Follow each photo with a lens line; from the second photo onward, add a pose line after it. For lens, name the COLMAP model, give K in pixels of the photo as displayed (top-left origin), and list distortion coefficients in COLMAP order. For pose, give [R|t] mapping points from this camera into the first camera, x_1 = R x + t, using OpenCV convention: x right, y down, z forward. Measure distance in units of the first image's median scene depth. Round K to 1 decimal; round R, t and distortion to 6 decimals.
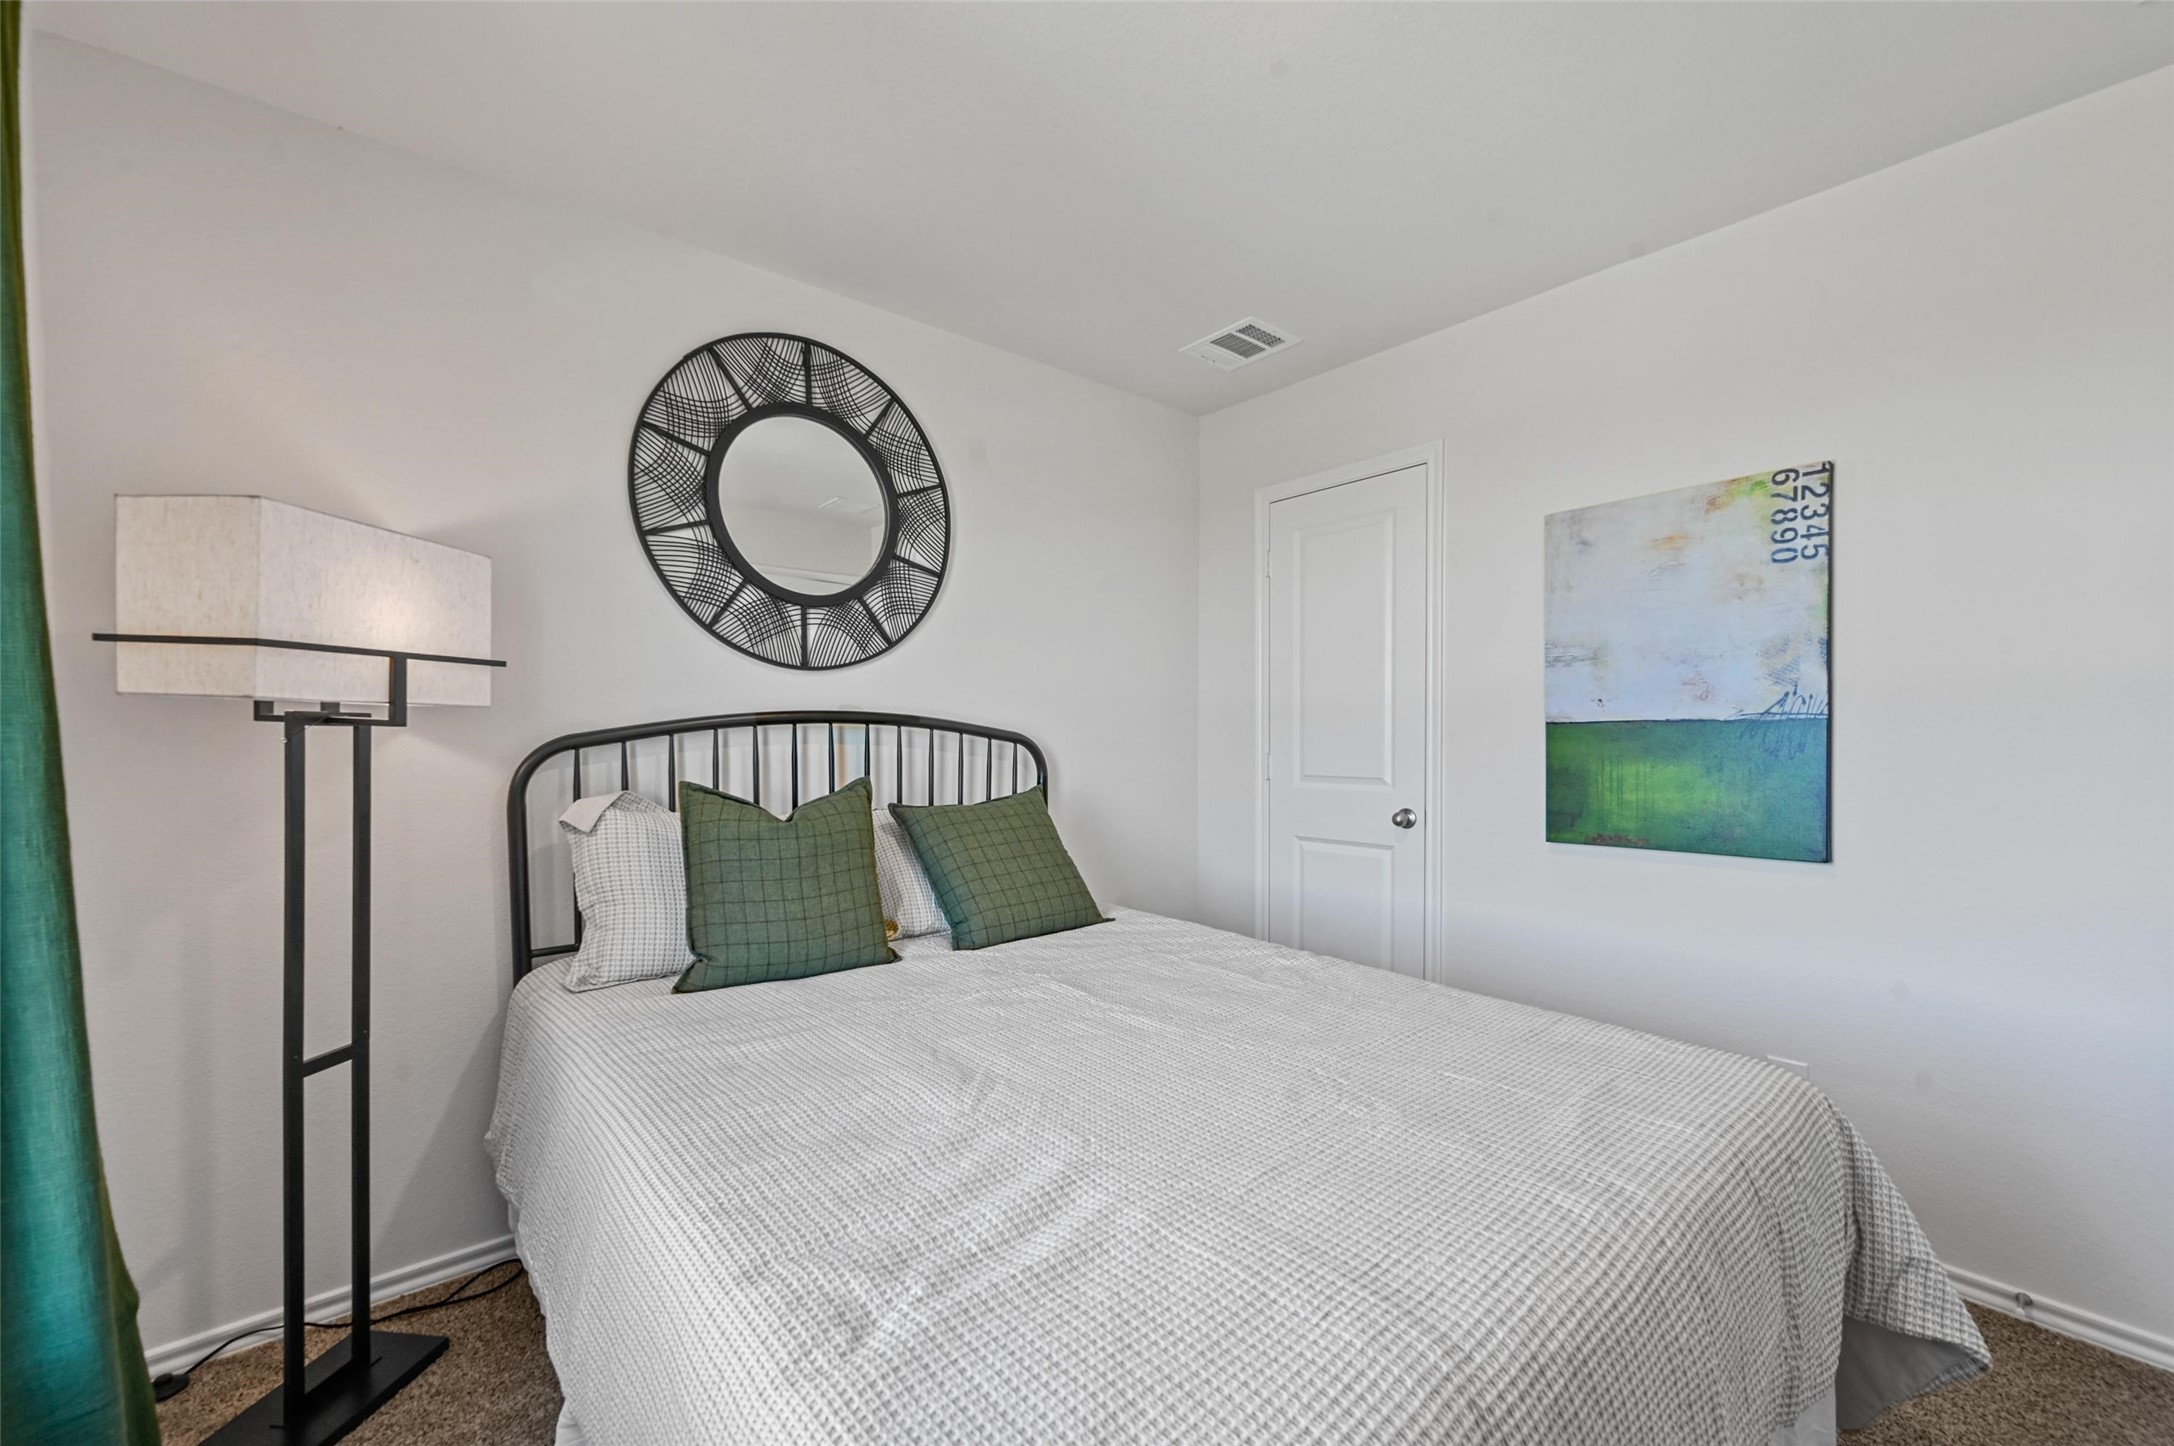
lens RADIAL K [[847.1, 0, 1102.7], [0, 847.1, 754.0], [0, 0, 1]] dist [-0.008638, 0.000320]
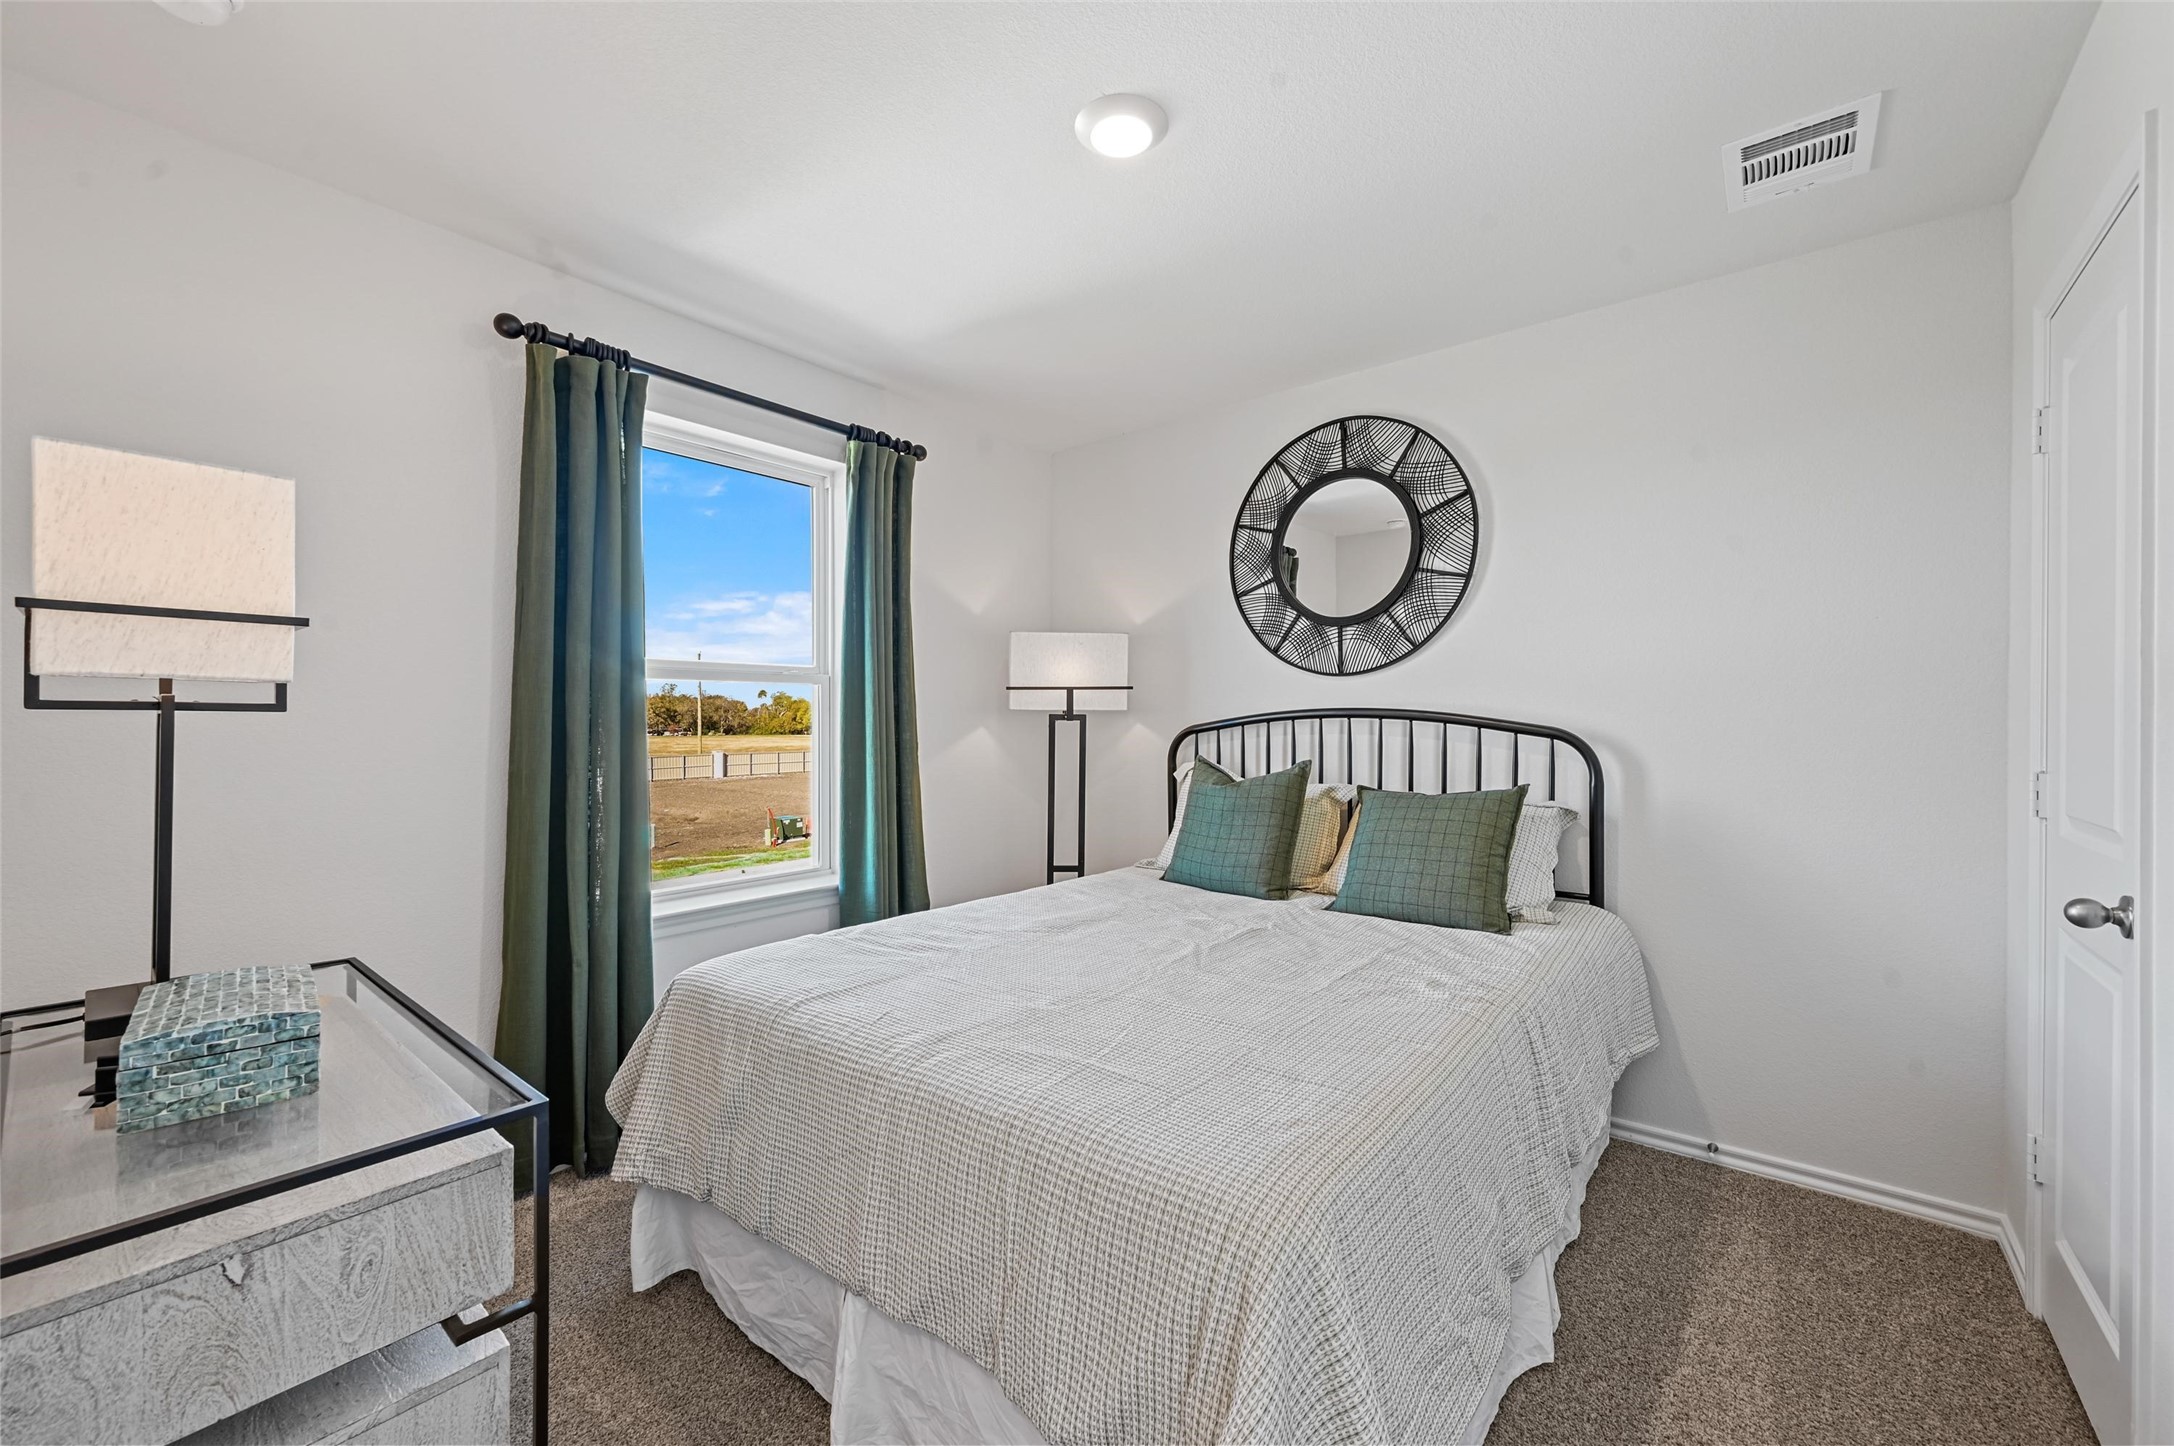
lens RADIAL K [[847.1, 0, 1089.6], [0, 847.1, 715.8], [0, 0, 1]] dist [-0.008638, 0.000320]
pose [[0.196270, 0.000118, -0.980550, 0.836765], [-0.030164, 0.999527, -0.005917, -0.020943], [0.980086, 0.030738, 0.196181, 0.387995]]
